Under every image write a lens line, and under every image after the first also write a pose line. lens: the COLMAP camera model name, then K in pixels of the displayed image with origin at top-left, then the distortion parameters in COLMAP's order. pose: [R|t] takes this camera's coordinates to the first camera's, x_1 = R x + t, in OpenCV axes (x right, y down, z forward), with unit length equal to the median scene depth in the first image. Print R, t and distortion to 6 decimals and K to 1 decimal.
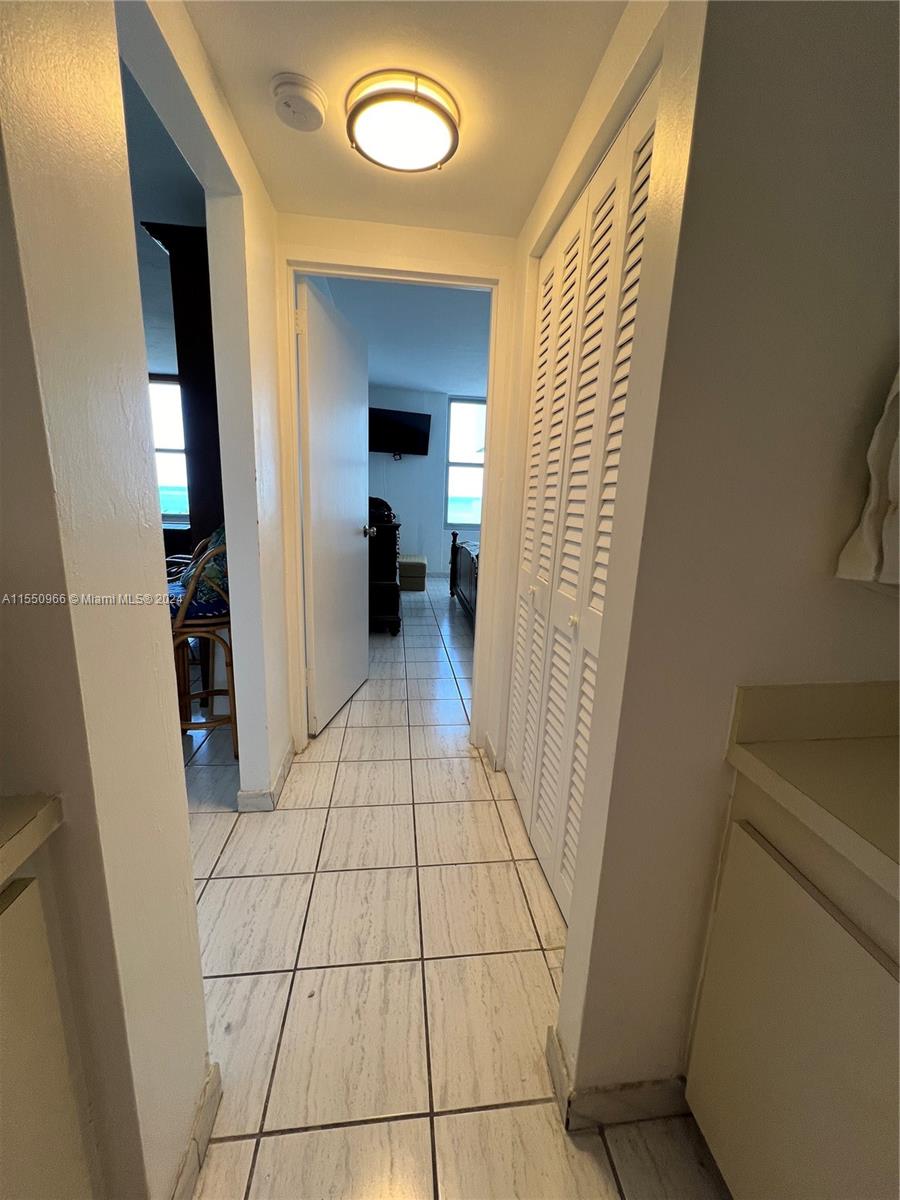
lens RADIAL K [[477.1, 0, 450.0], [0, 477.1, 600.0], [0, 0, 1]] dist [-0.001321, 0.000198]
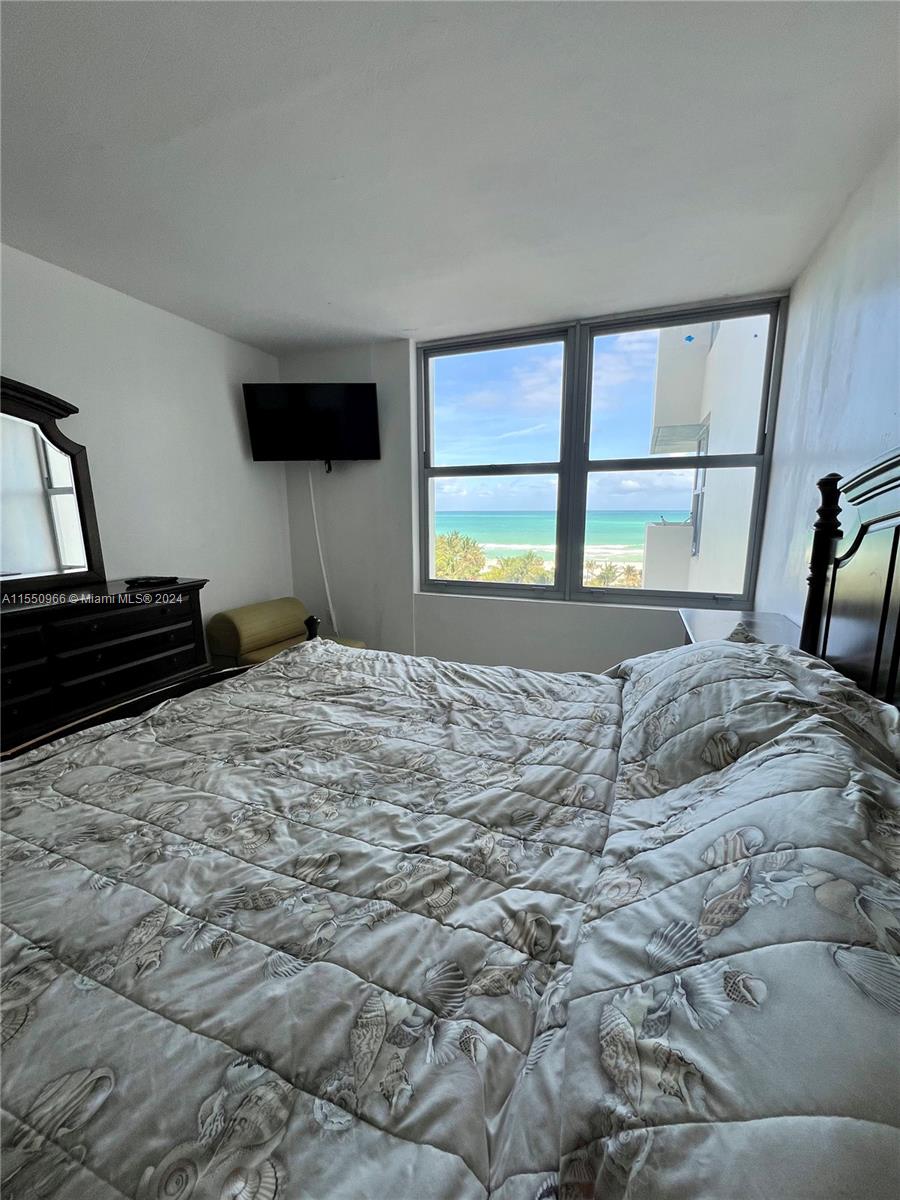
lens RADIAL K [[477.1, 0, 450.0], [0, 477.1, 600.0], [0, 0, 1]] dist [-0.001321, 0.000198]
pose [[0.879564, 0.044870, -0.473660, 1.057974], [-0.064330, 0.997617, -0.024952, -0.486040], [0.471412, 0.052418, 0.880354, 2.052981]]
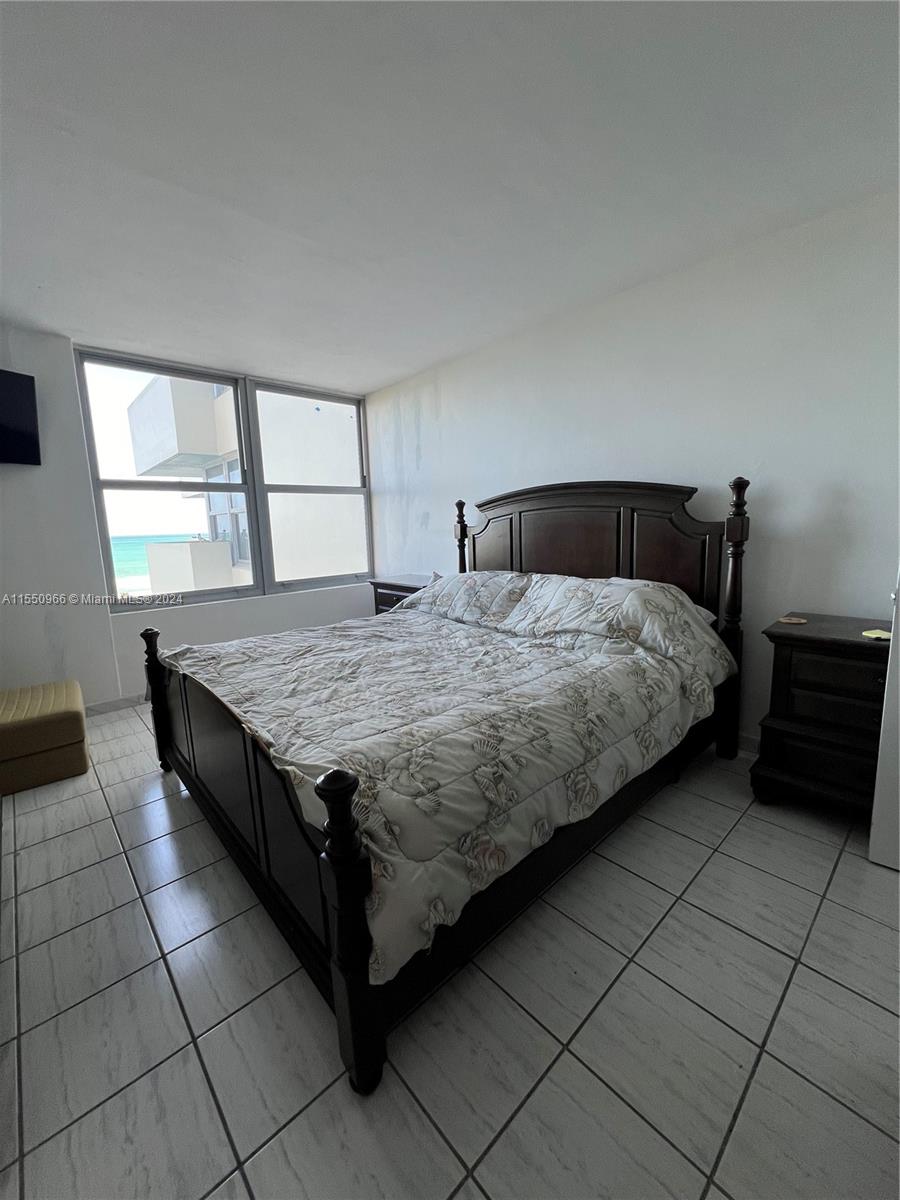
lens RADIAL K [[477.1, 0, 450.0], [0, 477.1, 600.0], [0, 0, 1]] dist [-0.001321, 0.000198]
pose [[0.810736, -0.154411, 0.564681, -0.025280], [0.187557, 0.982254, -0.000688, -0.365357], [-0.554553, 0.106468, 0.825309, 1.504685]]
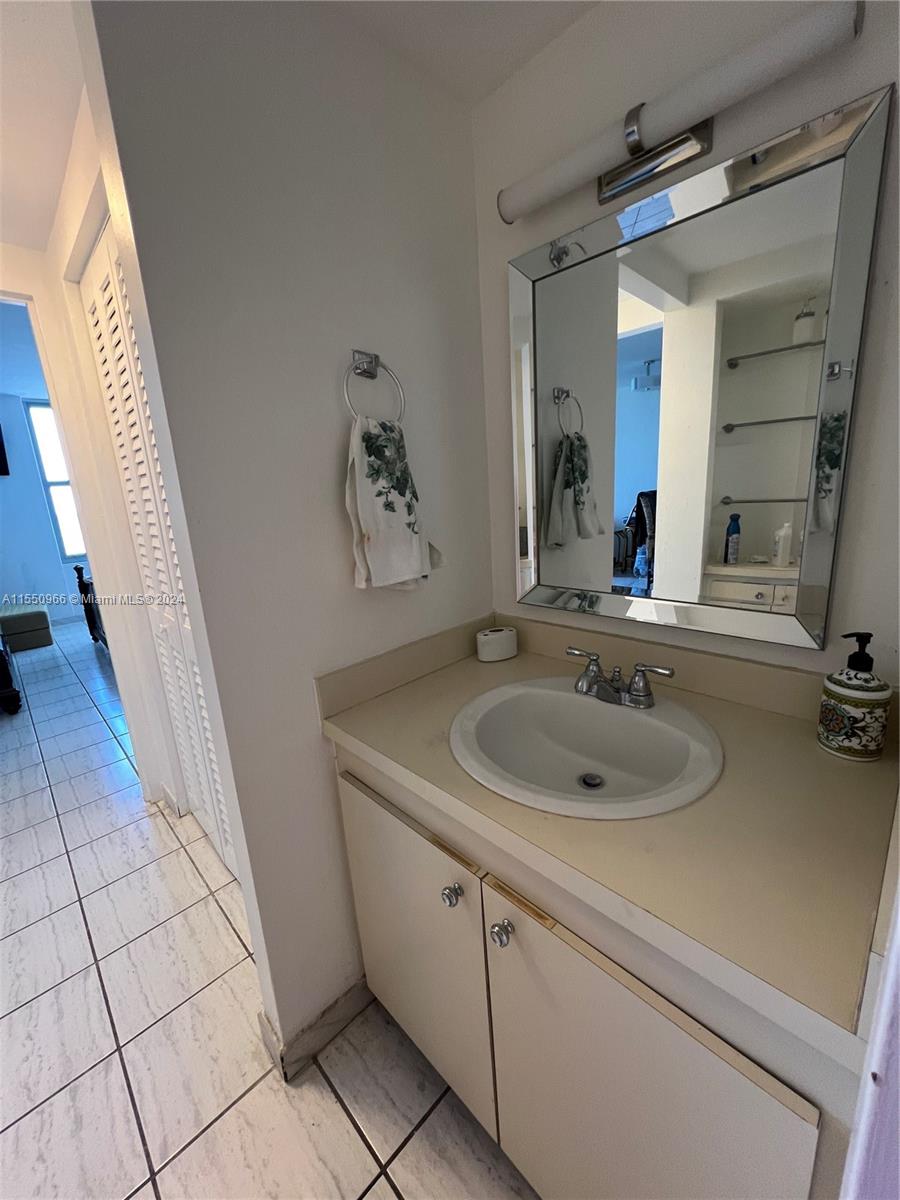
lens RADIAL K [[477.1, 0, 450.0], [0, 477.1, 600.0], [0, 0, 1]] dist [-0.001321, 0.000198]
pose [[0.785199, -0.224143, 0.577254, 0.082120], [0.220206, 0.972329, 0.078016, -0.024057], [-0.578768, 0.065857, 0.812829, -0.145004]]
